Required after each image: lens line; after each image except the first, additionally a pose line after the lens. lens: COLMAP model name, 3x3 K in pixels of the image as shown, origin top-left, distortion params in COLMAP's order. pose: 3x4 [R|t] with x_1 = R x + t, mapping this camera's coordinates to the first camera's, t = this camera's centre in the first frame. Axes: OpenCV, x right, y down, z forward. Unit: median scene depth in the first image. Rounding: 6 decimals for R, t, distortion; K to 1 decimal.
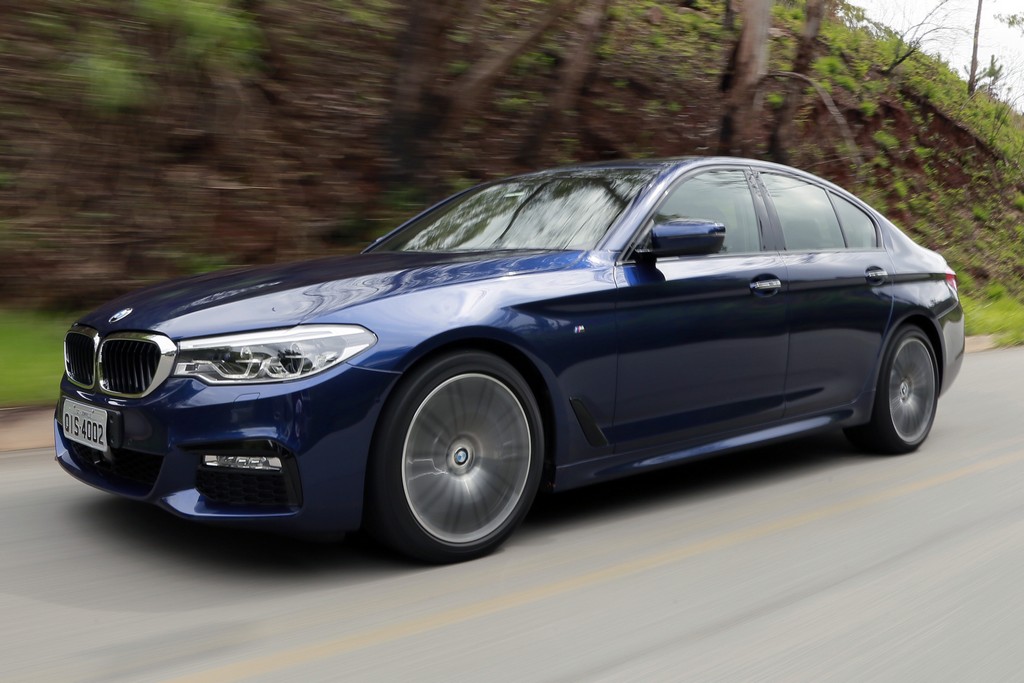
lens RADIAL K [[968.9, 0, 475.2], [0, 968.9, 340.6], [0, 0, 1]] dist [-0.083951, 0.000000]
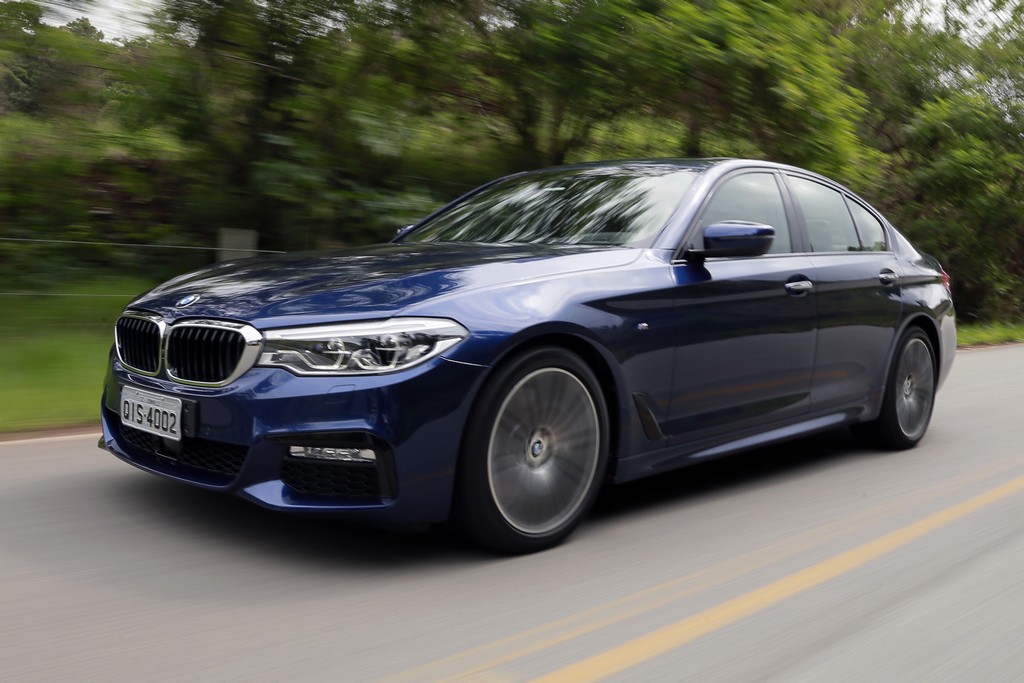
lens RADIAL K [[968.9, 0, 485.4], [0, 968.9, 344.0], [0, 0, 1]] dist [-0.083951, 0.000000]
pose [[0.996514, 0.020434, 0.080883, -0.150375], [-0.021942, 0.999601, 0.017794, -0.007676], [-0.080487, -0.019507, 0.996565, -0.007716]]
